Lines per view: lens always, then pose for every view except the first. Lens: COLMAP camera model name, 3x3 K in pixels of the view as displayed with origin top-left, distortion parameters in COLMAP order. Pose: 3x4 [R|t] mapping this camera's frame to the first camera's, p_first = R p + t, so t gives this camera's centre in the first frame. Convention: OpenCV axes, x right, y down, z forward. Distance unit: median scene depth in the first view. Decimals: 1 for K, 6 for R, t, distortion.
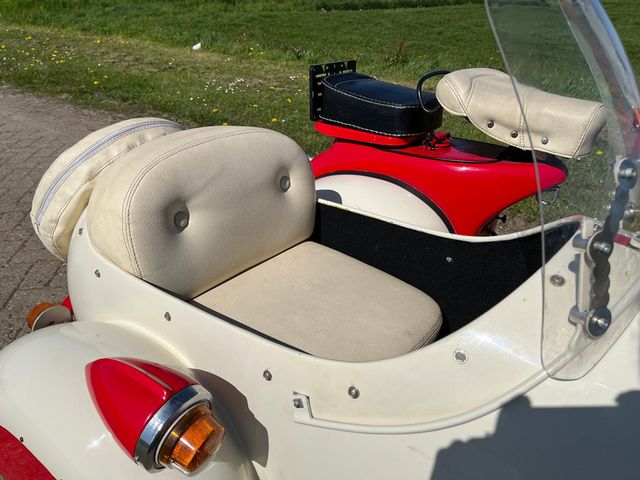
lens RADIAL K [[488.7, 0, 319.2], [0, 488.7, 234.9], [0, 0, 1]] dist [0.082186, -0.122339]
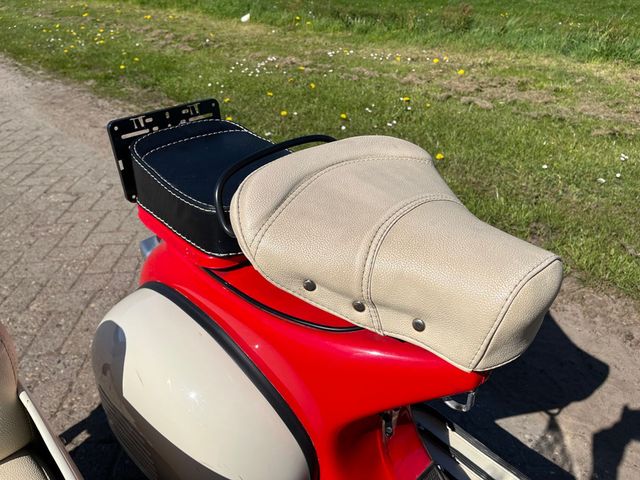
lens RADIAL K [[488.7, 0, 319.2], [0, 488.7, 234.9], [0, 0, 1]] dist [0.082186, -0.122339]
pose [[0.985961, 0.029966, -0.164268, 0.083682], [-0.017916, 0.997071, 0.074357, -0.059866], [0.166015, -0.070370, 0.983609, 0.099032]]
